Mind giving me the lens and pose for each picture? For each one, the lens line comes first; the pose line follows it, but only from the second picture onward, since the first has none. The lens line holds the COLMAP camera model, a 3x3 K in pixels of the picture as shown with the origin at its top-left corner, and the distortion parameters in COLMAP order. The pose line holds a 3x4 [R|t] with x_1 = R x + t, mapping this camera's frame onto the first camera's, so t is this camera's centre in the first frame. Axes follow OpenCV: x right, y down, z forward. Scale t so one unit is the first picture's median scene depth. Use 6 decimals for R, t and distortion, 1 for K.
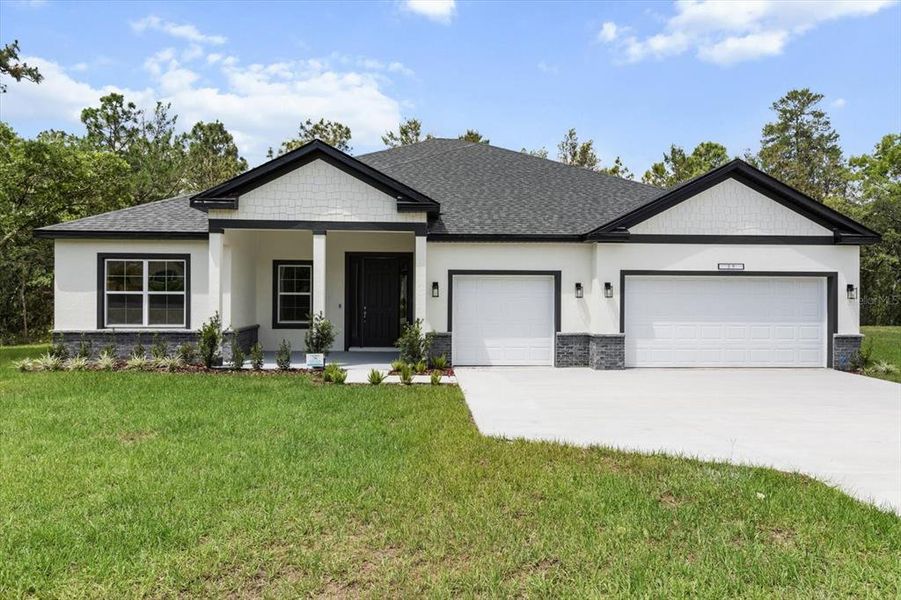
lens RADIAL K [[615.9, 0, 455.2], [0, 615.9, 298.0], [0, 0, 1]] dist [0.001795, 0.002105]
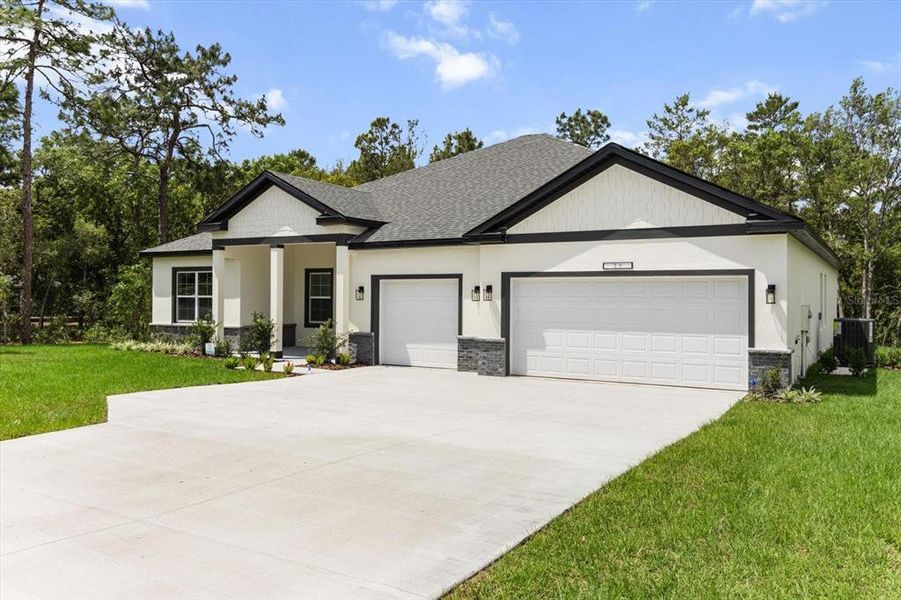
lens RADIAL K [[723.5, 0, 454.1], [0, 723.5, 298.1], [0, 0, 1]] dist [0.002409, -0.000582]
pose [[0.826890, 0.000148, -0.562364, 0.825776], [-0.007136, 0.999922, -0.010230, 0.006695], [0.562318, 0.012472, 0.826827, 0.029458]]
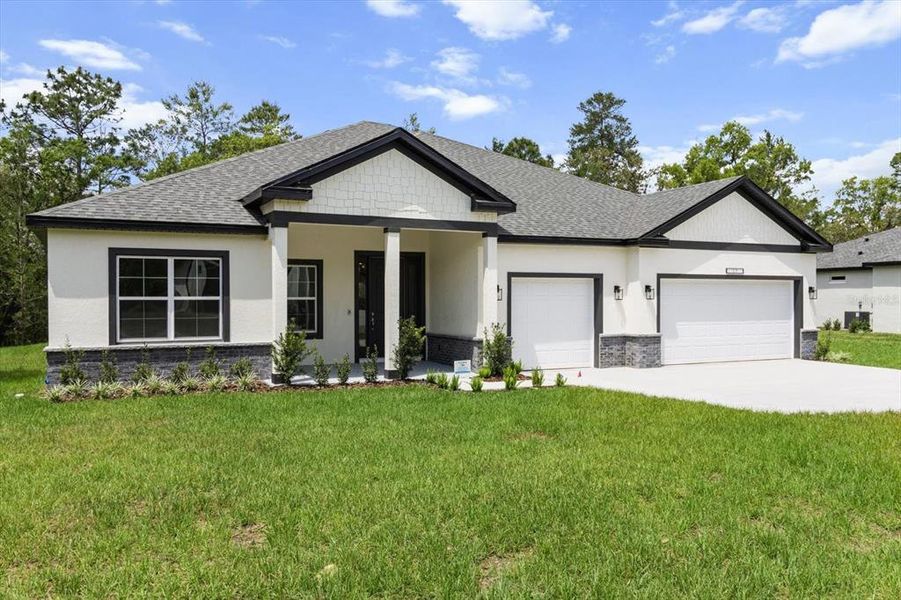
lens RADIAL K [[723.5, 0, 453.5], [0, 723.5, 318.6], [0, 0, 1]] dist [0.002409, -0.000582]
pose [[0.922139, -0.018339, 0.386424, -0.528499], [0.009324, 0.999639, 0.025191, -0.002503], [-0.386747, -0.019627, 0.921977, -0.013858]]
